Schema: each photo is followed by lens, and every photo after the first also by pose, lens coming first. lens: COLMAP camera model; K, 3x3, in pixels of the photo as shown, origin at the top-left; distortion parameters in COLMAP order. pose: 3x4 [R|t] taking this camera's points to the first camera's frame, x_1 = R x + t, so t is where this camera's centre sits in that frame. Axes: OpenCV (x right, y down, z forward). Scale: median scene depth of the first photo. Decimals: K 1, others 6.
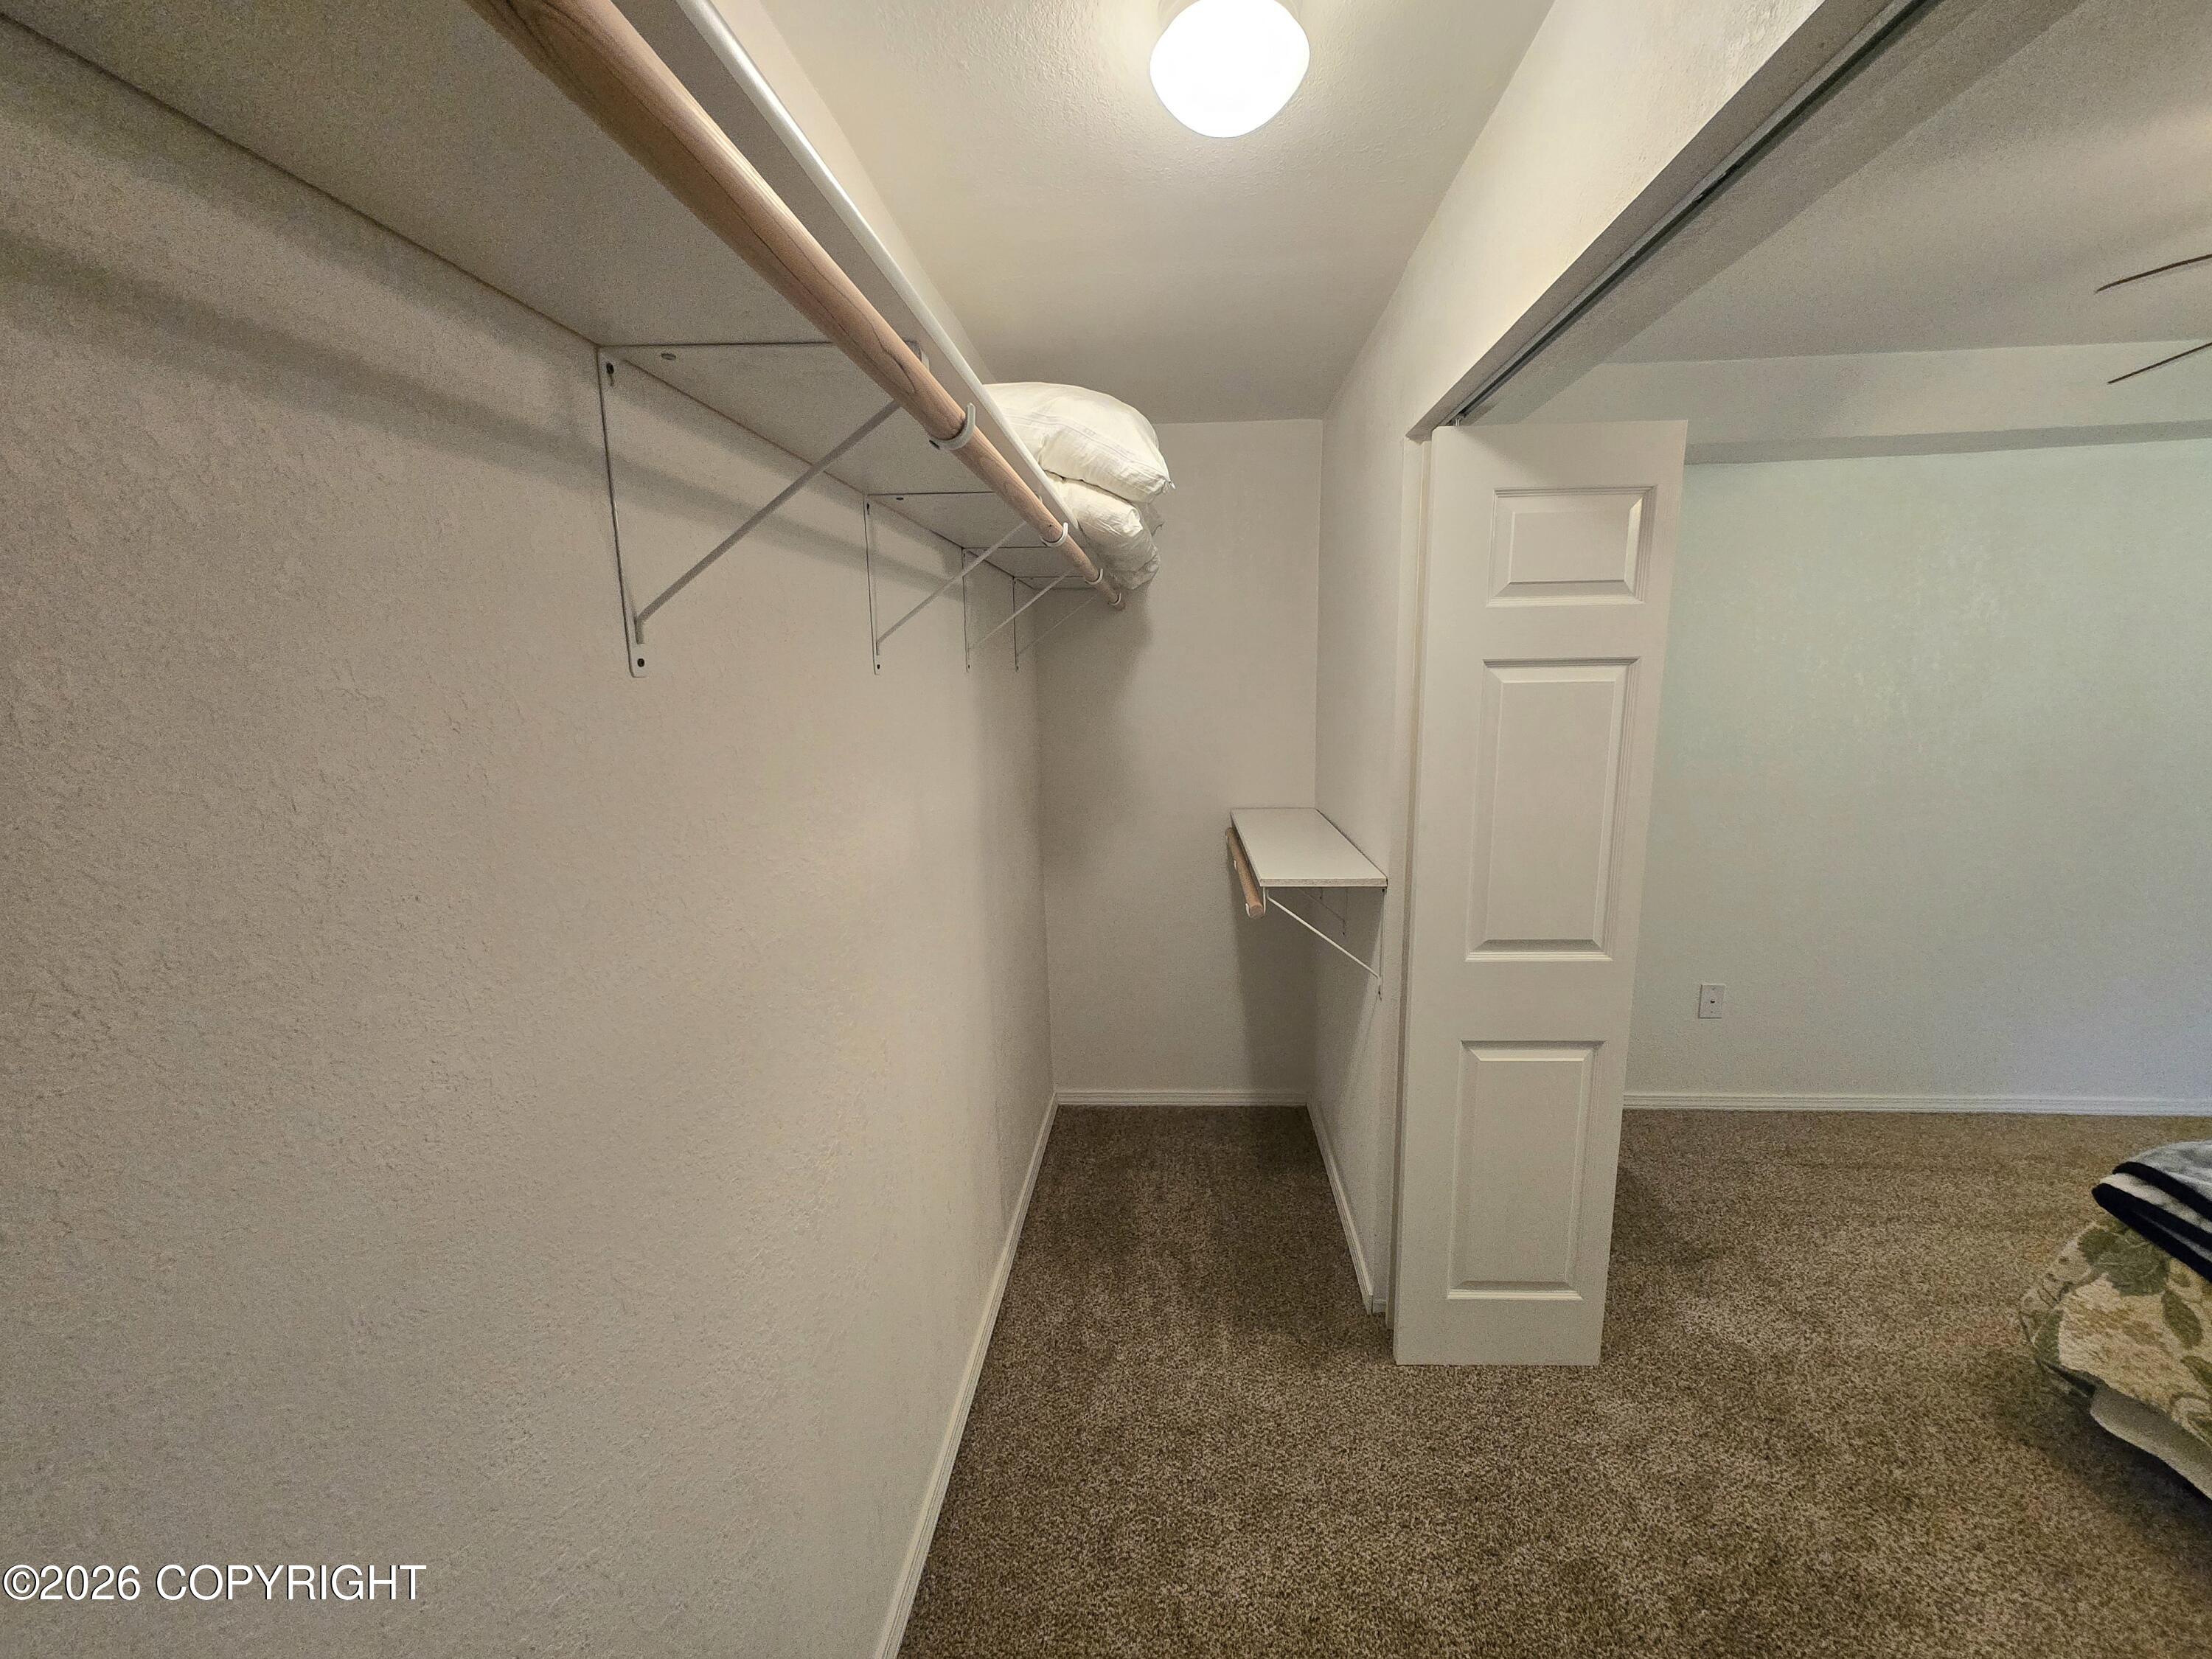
lens RADIAL K [[861.9, 0, 1128.0], [0, 861.9, 832.9], [0, 0, 1]] dist [0.001803, -0.000114]
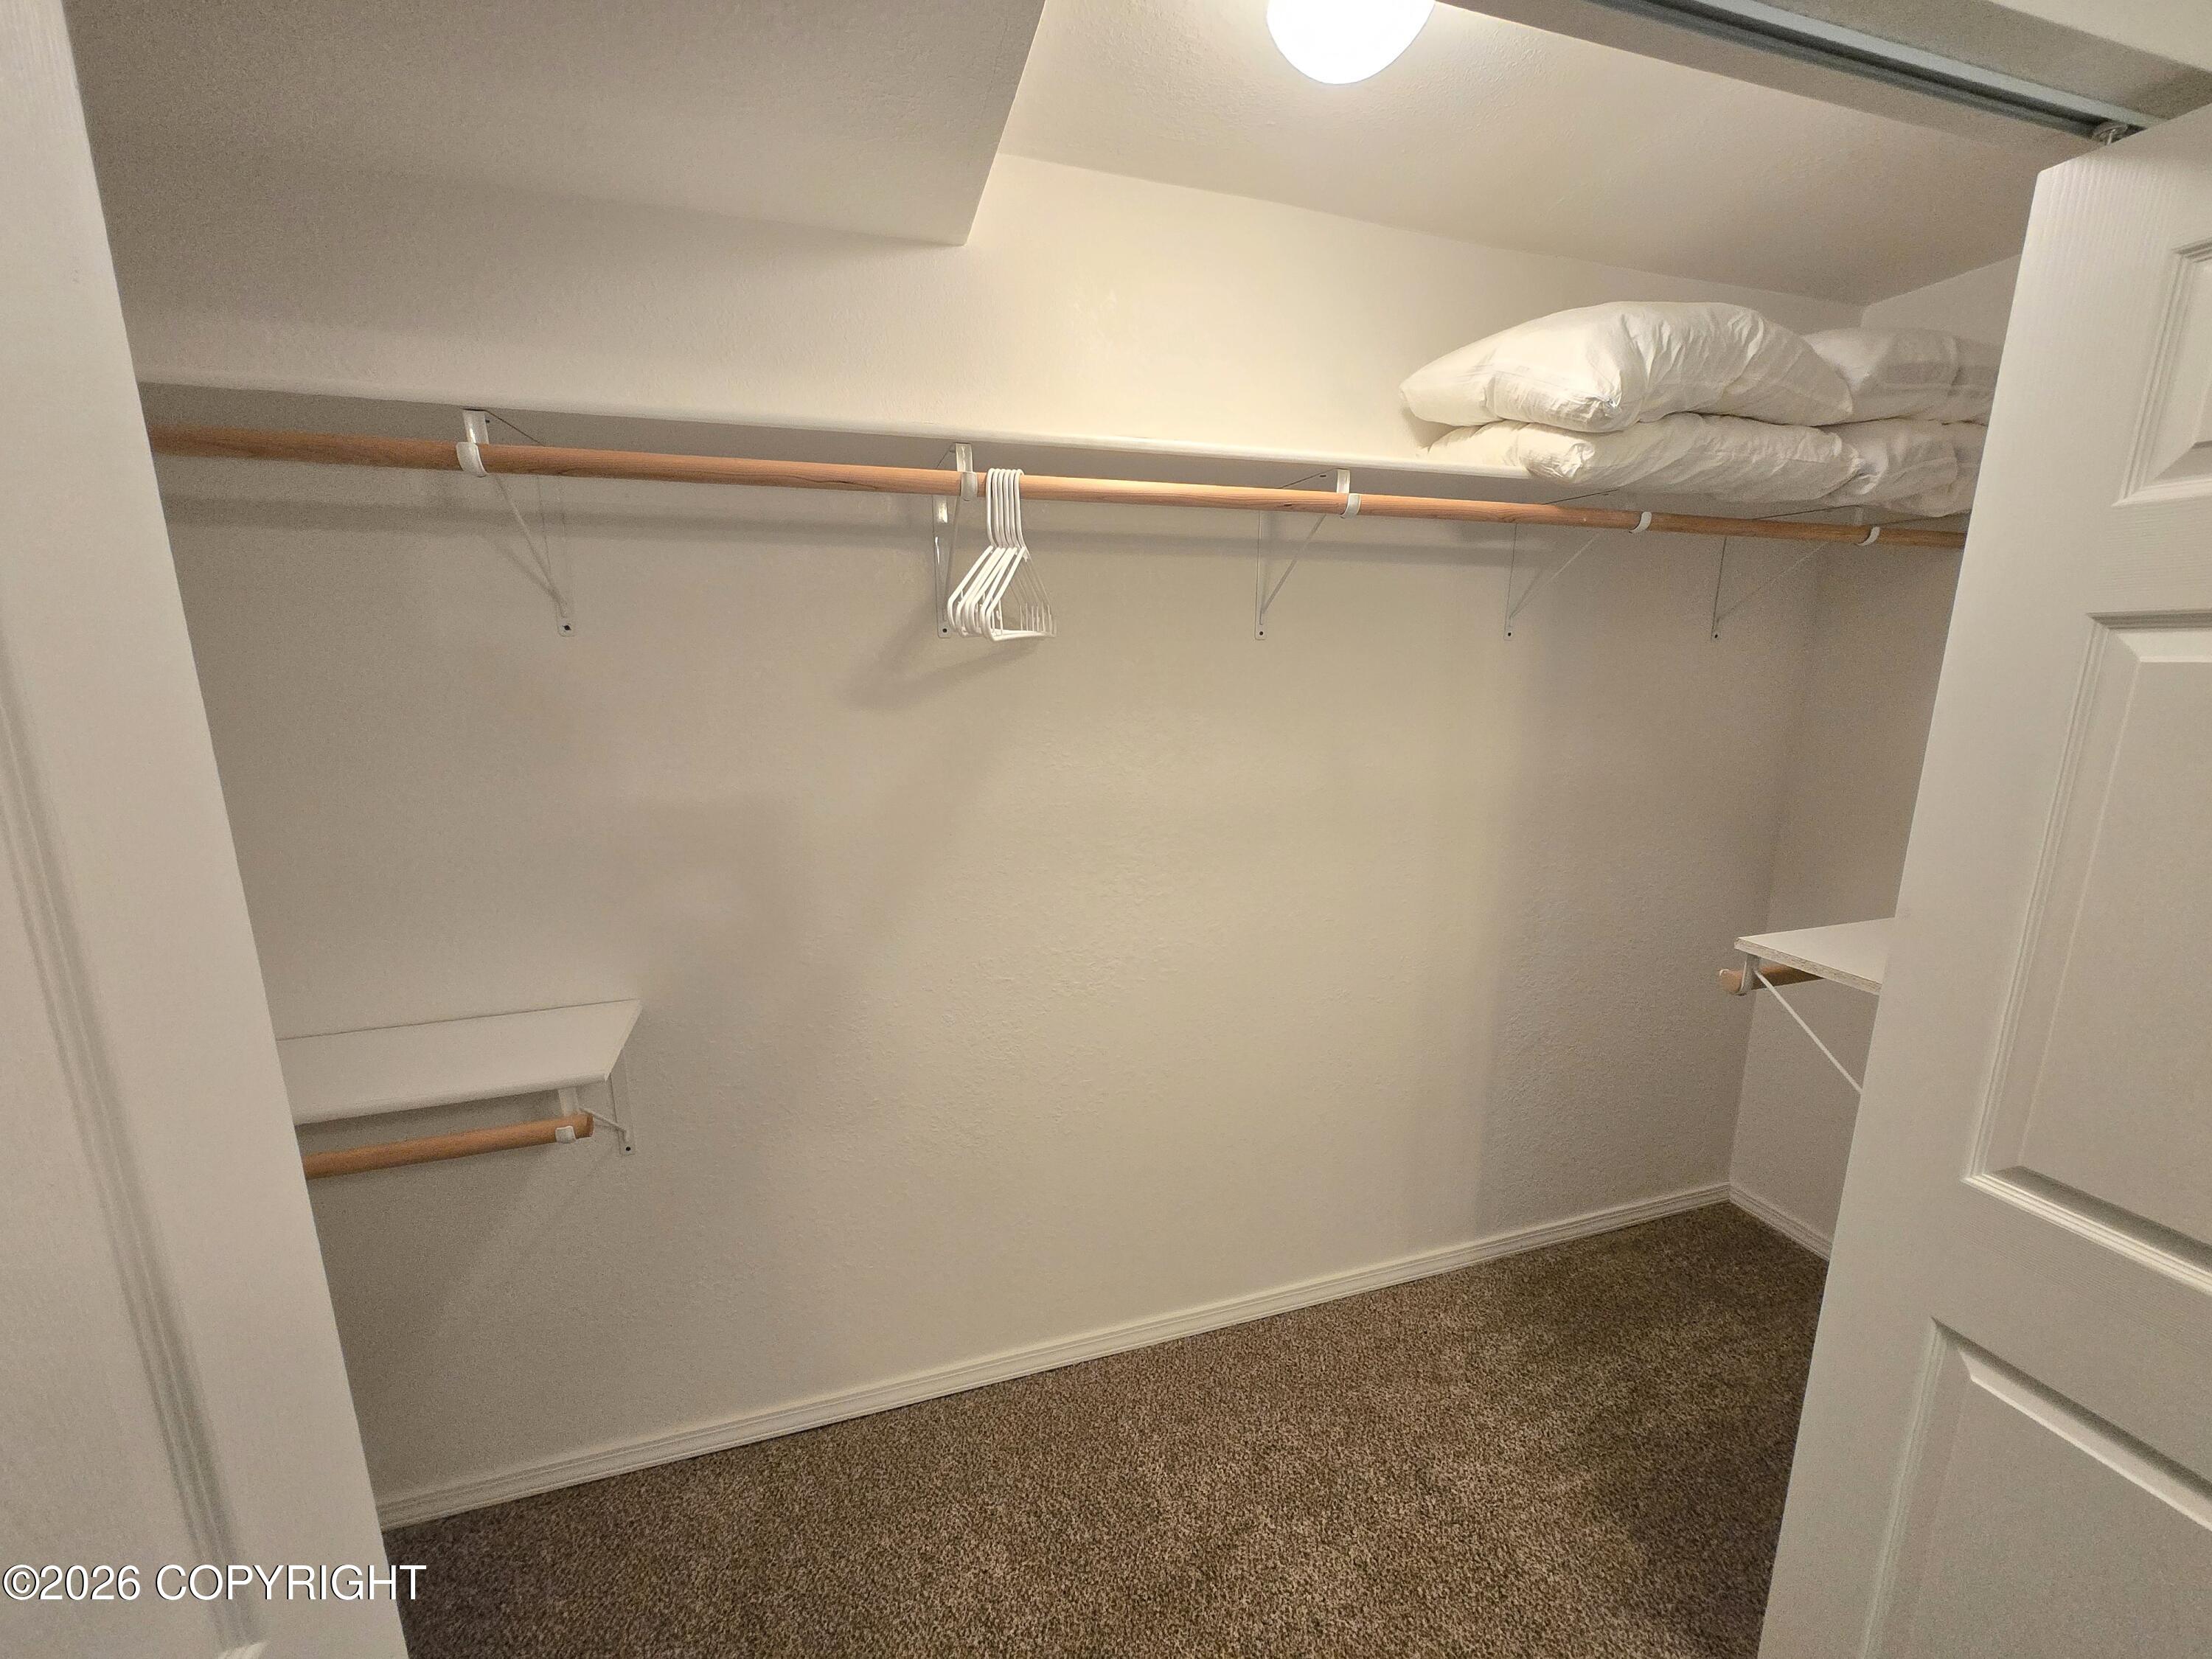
lens RADIAL K [[861.9, 0, 1128.0], [0, 861.9, 832.9], [0, 0, 1]] dist [0.001803, -0.000114]
pose [[0.362706, 0.205868, -0.908880, 0.632947], [-0.177385, 0.972714, 0.149538, -0.049300], [0.914865, 0.106983, 0.389327, 0.285540]]
